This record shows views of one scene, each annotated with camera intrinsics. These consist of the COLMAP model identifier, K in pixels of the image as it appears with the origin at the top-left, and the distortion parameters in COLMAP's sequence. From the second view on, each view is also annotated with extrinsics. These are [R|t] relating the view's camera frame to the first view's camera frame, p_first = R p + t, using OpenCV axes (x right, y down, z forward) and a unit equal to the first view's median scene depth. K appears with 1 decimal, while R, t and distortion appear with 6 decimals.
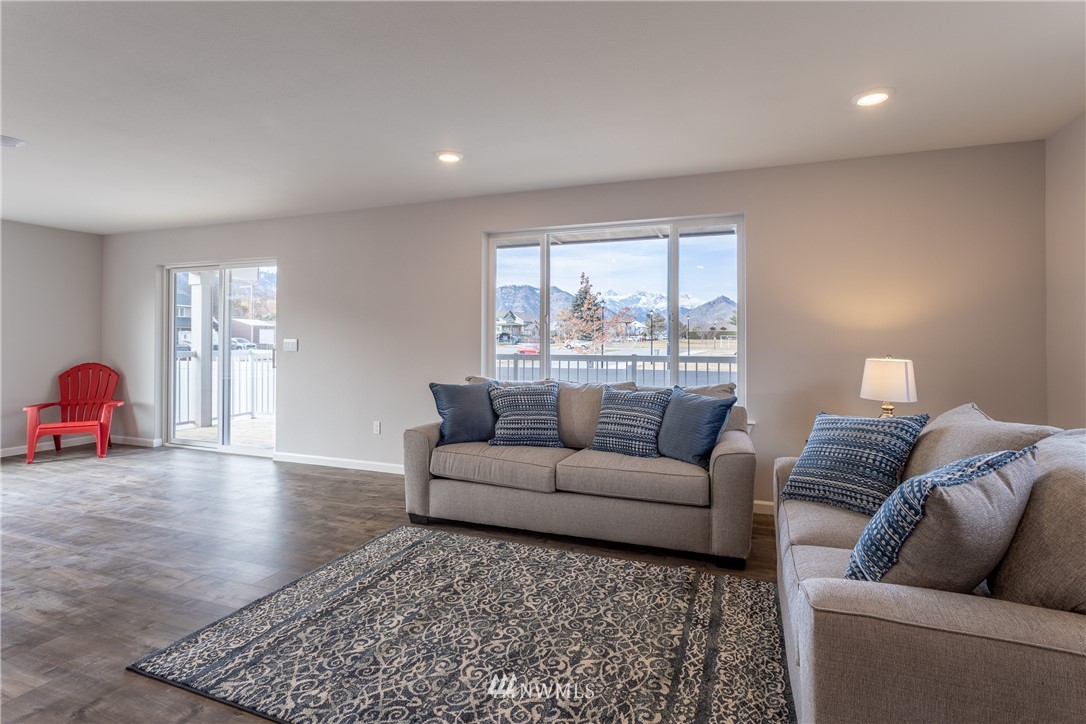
lens RADIAL K [[526.1, 0, 546.1], [0, 526.1, 341.5], [0, 0, 1]] dist [-0.001044, 0.000403]
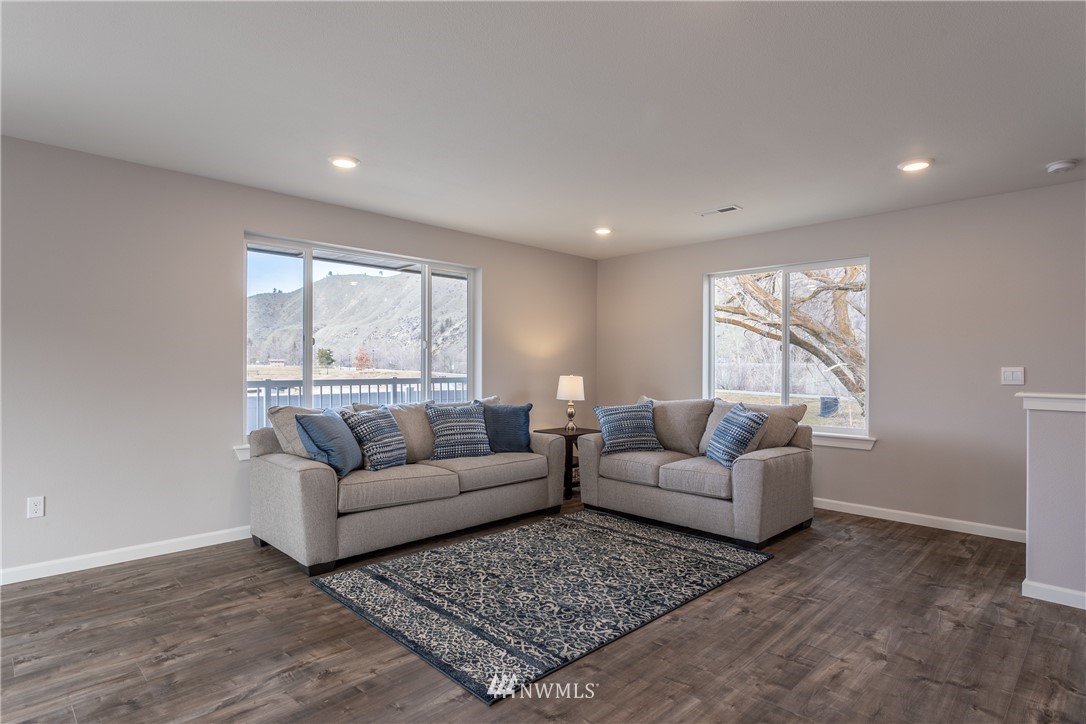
lens RADIAL K [[573.7, 0, 543.0], [0, 573.7, 362.0], [0, 0, 1]] dist [0.002239, 0.000839]
pose [[0.421594, 0.004790, 0.906772, -1.165104], [-0.001403, 0.999988, -0.004630, -0.004862], [-0.906784, 0.000679, 0.421595, 0.313908]]
